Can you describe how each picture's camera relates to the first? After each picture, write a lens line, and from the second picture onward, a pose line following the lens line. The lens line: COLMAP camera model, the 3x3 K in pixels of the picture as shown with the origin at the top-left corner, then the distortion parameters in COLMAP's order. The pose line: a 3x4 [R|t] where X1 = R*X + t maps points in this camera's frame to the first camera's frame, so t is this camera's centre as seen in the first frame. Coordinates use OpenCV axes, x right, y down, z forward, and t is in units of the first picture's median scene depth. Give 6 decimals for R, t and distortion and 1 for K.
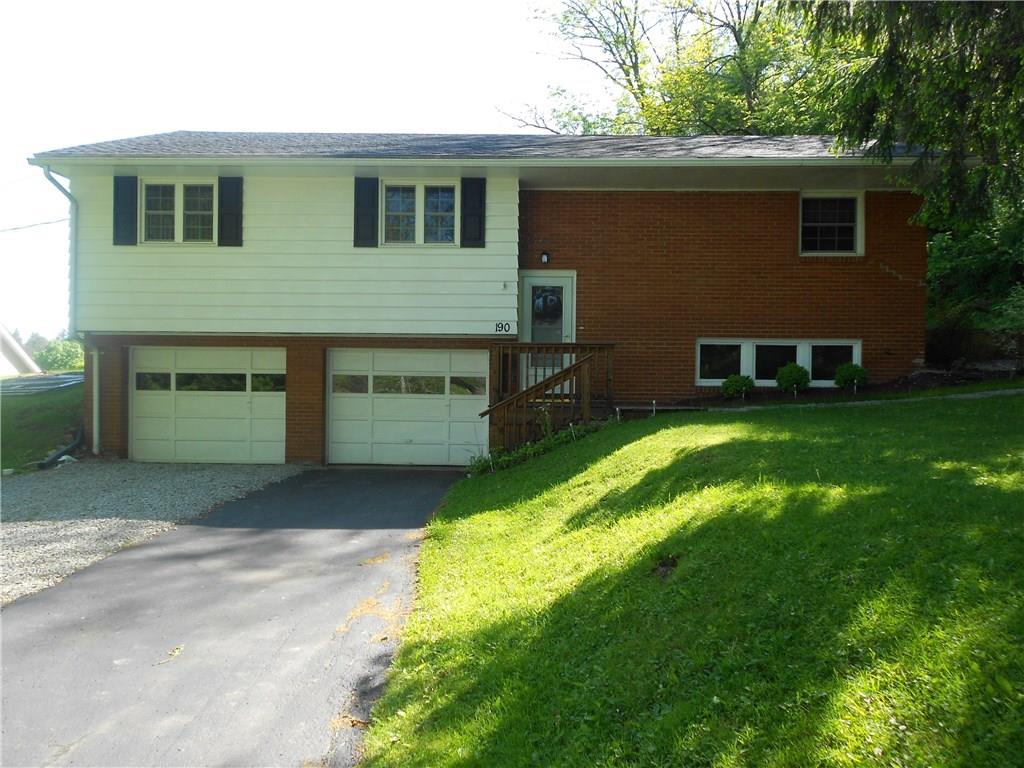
lens RADIAL K [[799.9, 0, 512.0], [0, 799.9, 384.0], [0, 0, 1]] dist [0.002751, 0.004260]
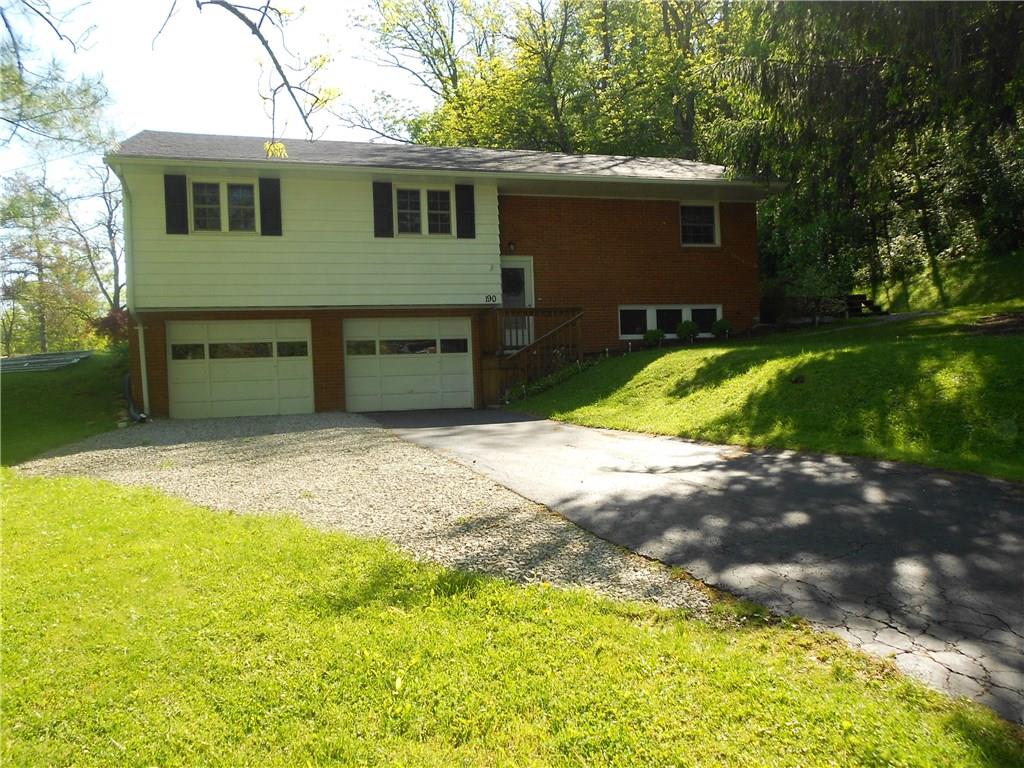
lens RADIAL K [[799.9, 0, 512.0], [0, 799.9, 384.0], [0, 0, 1]] dist [0.002751, 0.004260]
pose [[0.948630, -0.047851, 0.312747, -0.388490], [0.045124, 0.998854, 0.015956, 0.049144], [-0.313152, -0.001024, 0.949702, -0.263619]]
